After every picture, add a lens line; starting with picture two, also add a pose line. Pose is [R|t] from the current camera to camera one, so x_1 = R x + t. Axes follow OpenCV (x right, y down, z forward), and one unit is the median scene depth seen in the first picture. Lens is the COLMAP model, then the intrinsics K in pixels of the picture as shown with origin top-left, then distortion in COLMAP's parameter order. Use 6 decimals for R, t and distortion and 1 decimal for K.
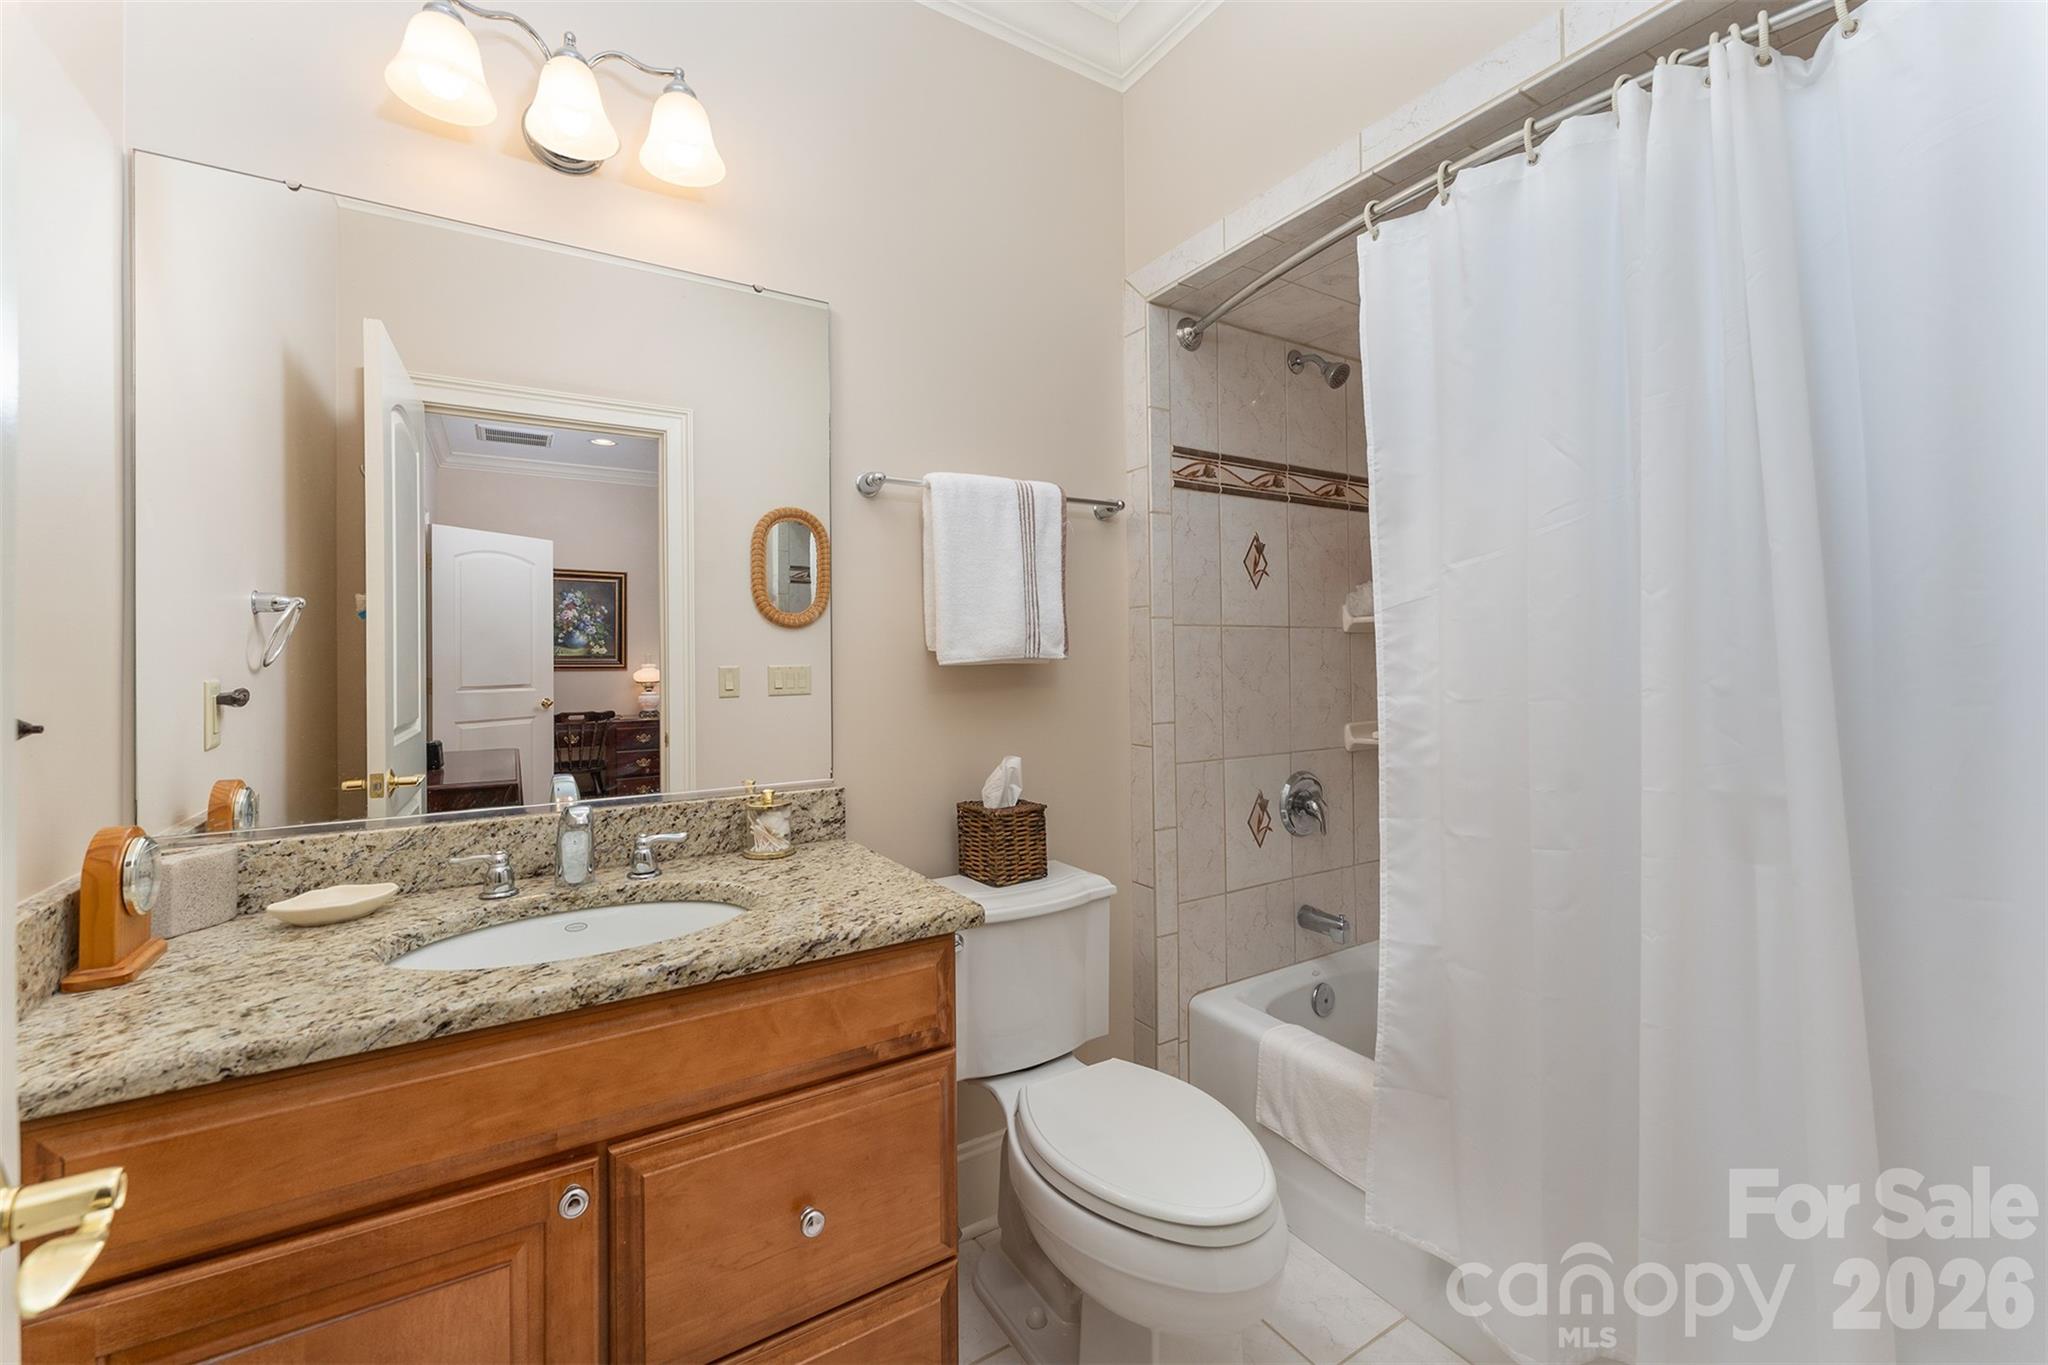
lens RADIAL K [[824.7, 0, 1028.8], [0, 824.7, 668.6], [0, 0, 1]] dist [0.000895, 0.000773]
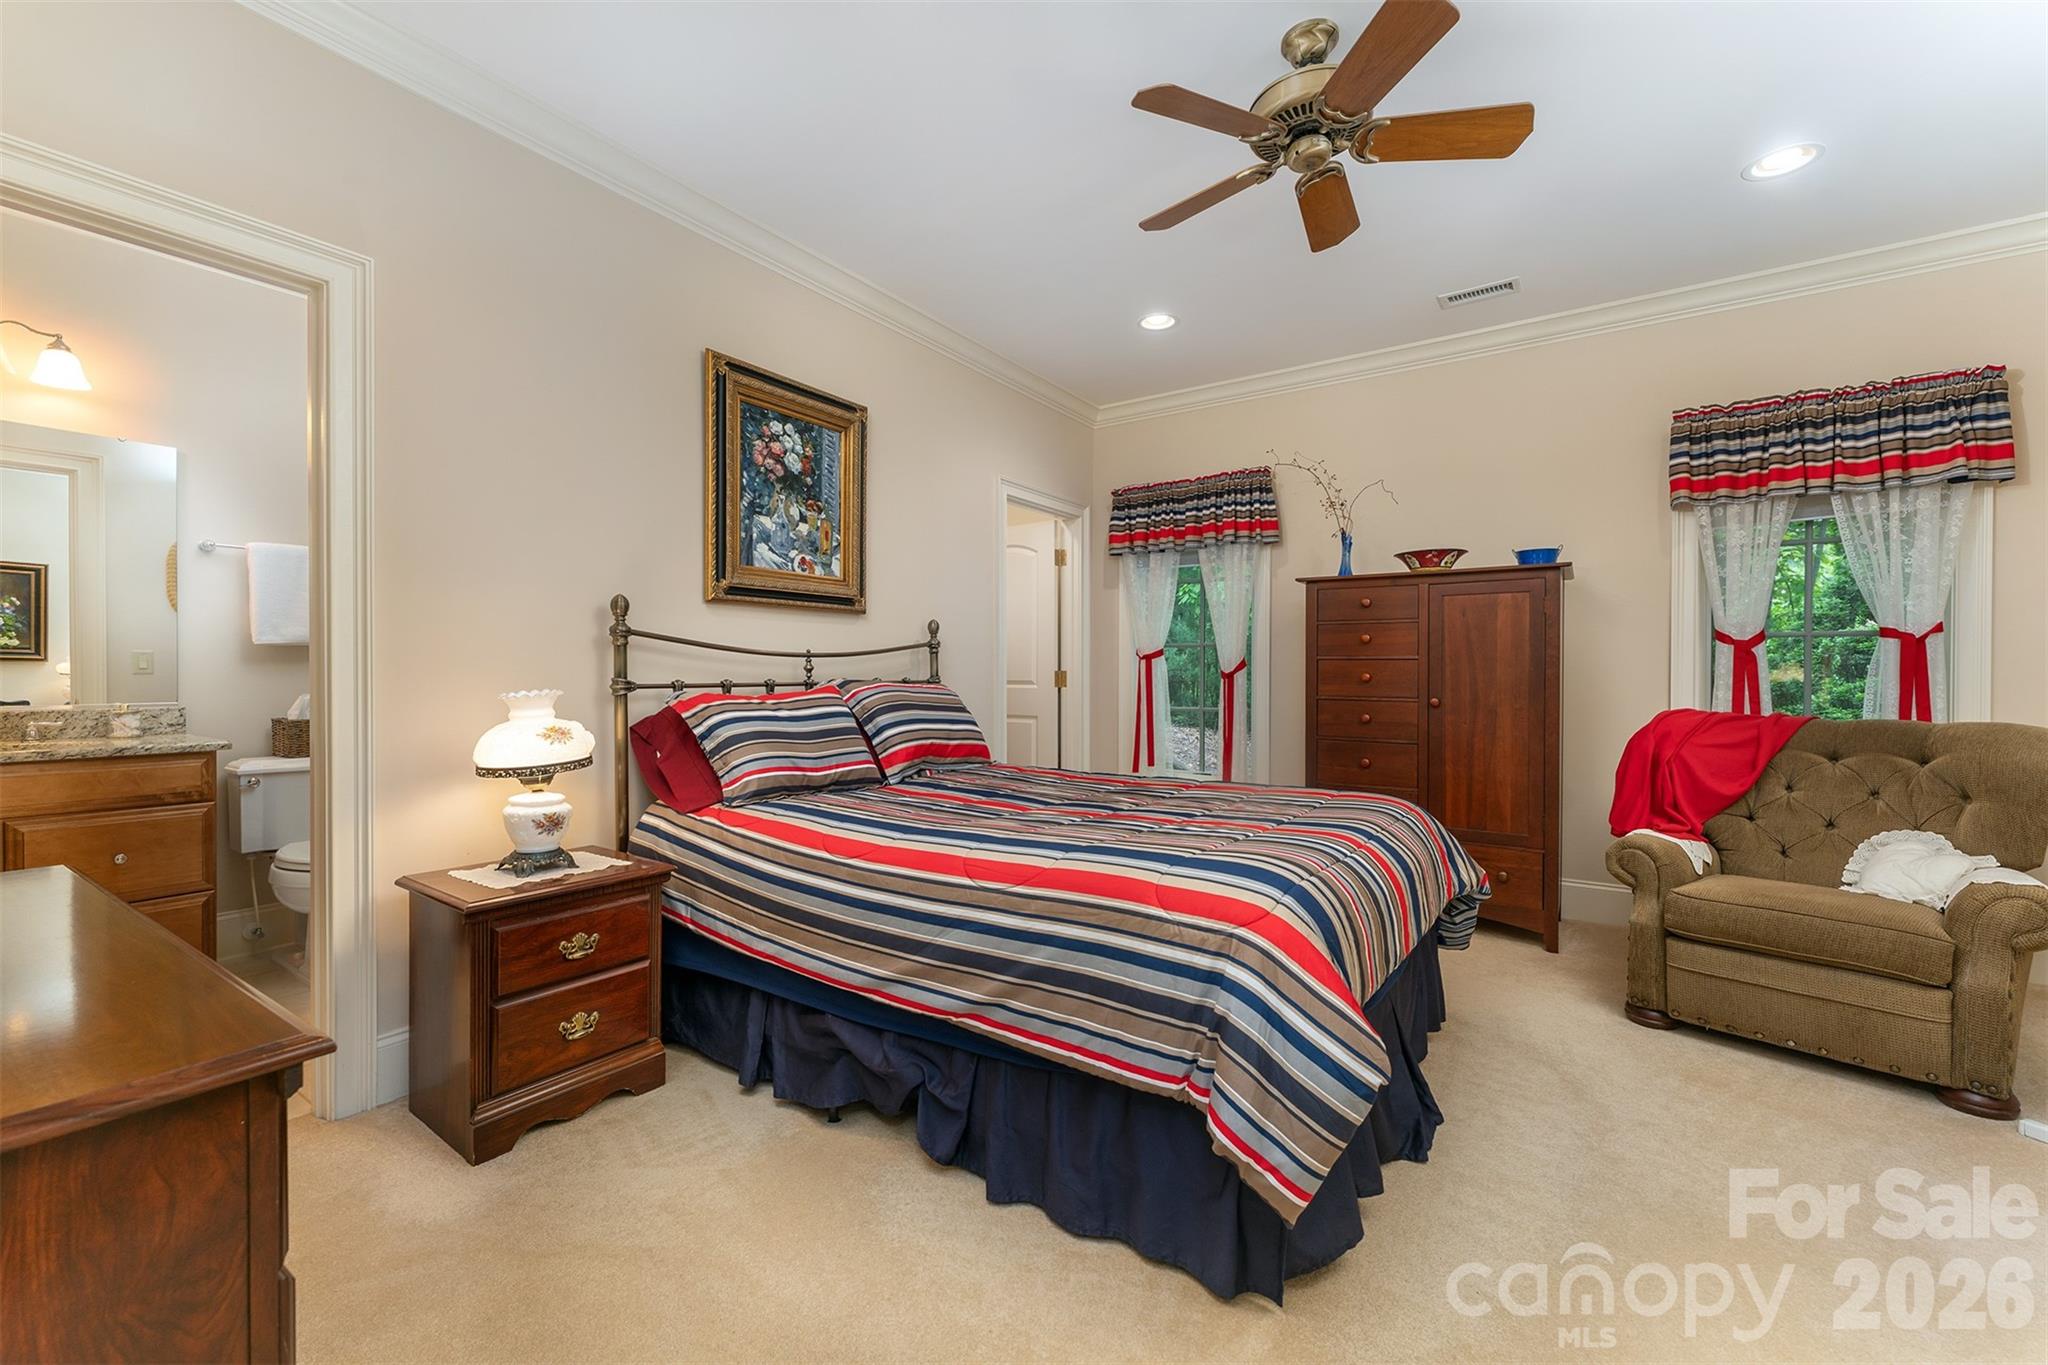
lens RADIAL K [[824.7, 0, 1026.3], [0, 824.7, 693.5], [0, 0, 1]] dist [0.000895, 0.000773]
pose [[0.918918, 0.007511, 0.394378, 0.855847], [-0.010667, 0.999926, 0.005811, 0.087233], [-0.394305, -0.009547, 0.918930, -1.602272]]
